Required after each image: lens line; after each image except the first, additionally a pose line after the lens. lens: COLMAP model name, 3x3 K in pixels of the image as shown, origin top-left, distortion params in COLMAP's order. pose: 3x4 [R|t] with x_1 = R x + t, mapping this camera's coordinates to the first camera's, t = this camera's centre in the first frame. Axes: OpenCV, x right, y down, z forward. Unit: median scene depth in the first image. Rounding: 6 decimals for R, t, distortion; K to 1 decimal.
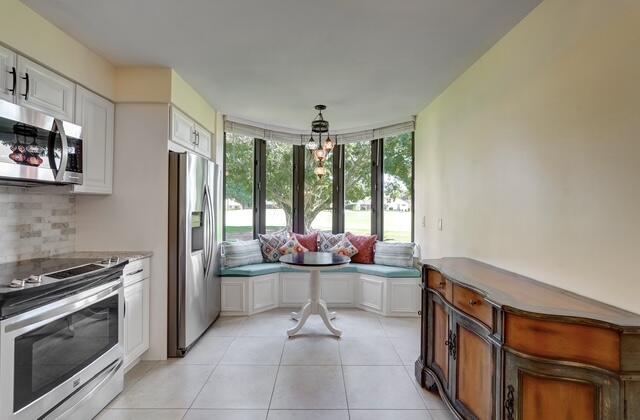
lens RADIAL K [[292.7, 0, 321.7], [0, 292.7, 207.3], [0, 0, 1]] dist [0.003275, 0.000612]
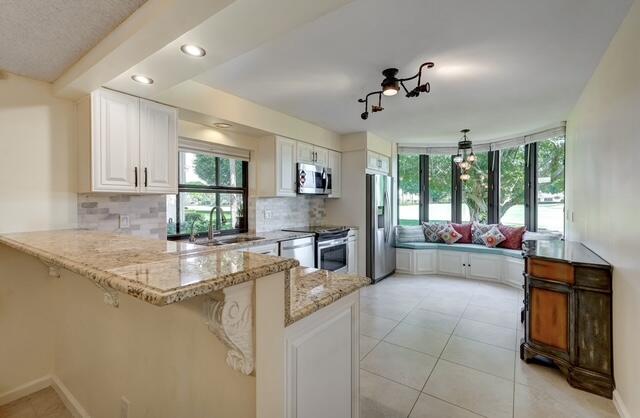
lens RADIAL K [[281.6, 0, 301.1], [0, 281.6, 203.2], [0, 0, 1]] dist [0.004658, 0.001348]
pose [[0.772065, -0.005030, -0.635524, 0.281782], [0.007680, 0.999970, 0.001416, -0.009438], [0.635498, -0.005974, 0.772080, -0.610983]]
